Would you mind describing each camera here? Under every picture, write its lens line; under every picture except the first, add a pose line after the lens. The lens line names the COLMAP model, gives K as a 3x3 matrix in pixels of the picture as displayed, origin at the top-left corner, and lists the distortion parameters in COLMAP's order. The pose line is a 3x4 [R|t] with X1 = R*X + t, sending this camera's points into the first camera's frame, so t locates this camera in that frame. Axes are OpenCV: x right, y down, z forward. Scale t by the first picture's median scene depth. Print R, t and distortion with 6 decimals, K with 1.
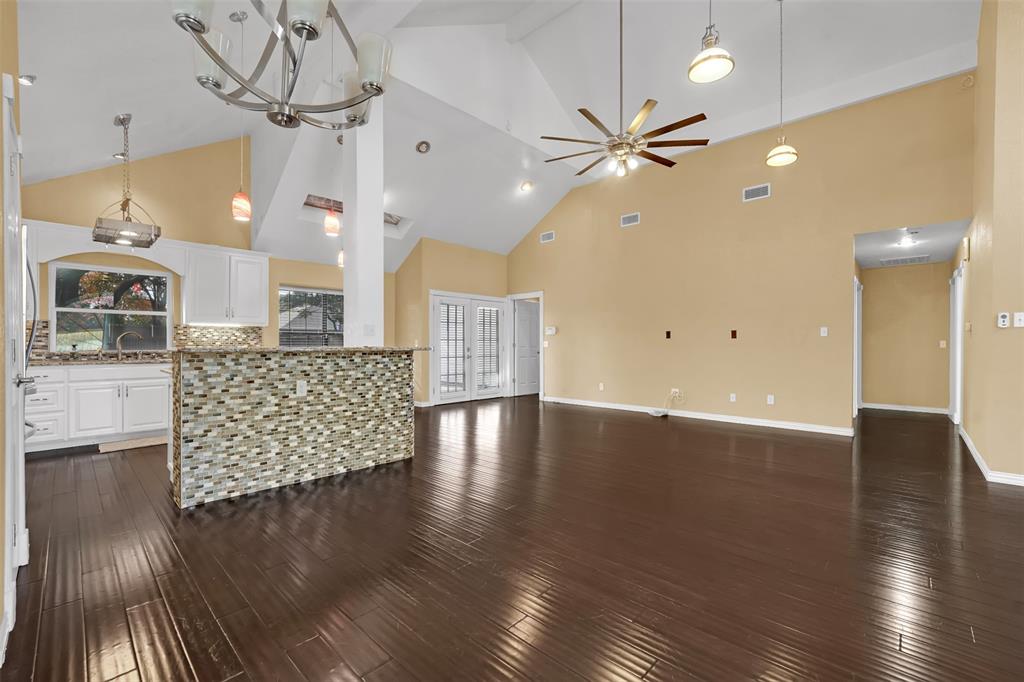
lens RADIAL K [[430.8, 0, 514.4], [0, 430.8, 345.6], [0, 0, 1]] dist [-0.019856, 0.001431]
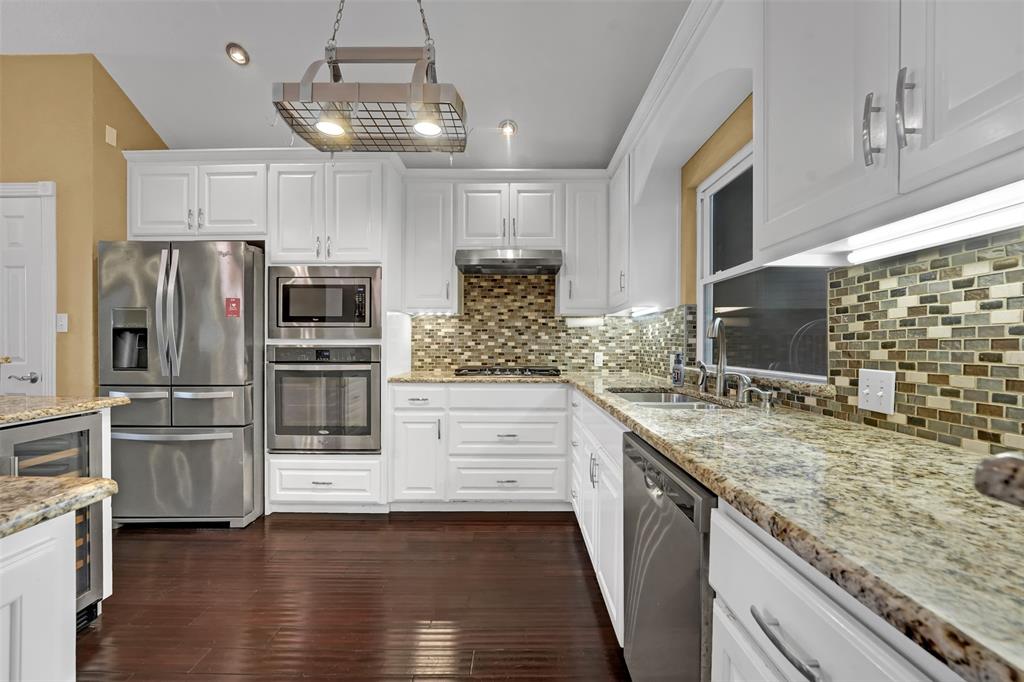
lens RADIAL K [[430.8, 0, 510.3], [0, 430.8, 344.9], [0, 0, 1]] dist [-0.019856, 0.001431]
pose [[-0.751440, 0.004286, -0.659788, -0.710282], [-0.001463, 0.999966, 0.008162, -0.015493], [0.659800, 0.007098, -0.751408, 1.460227]]
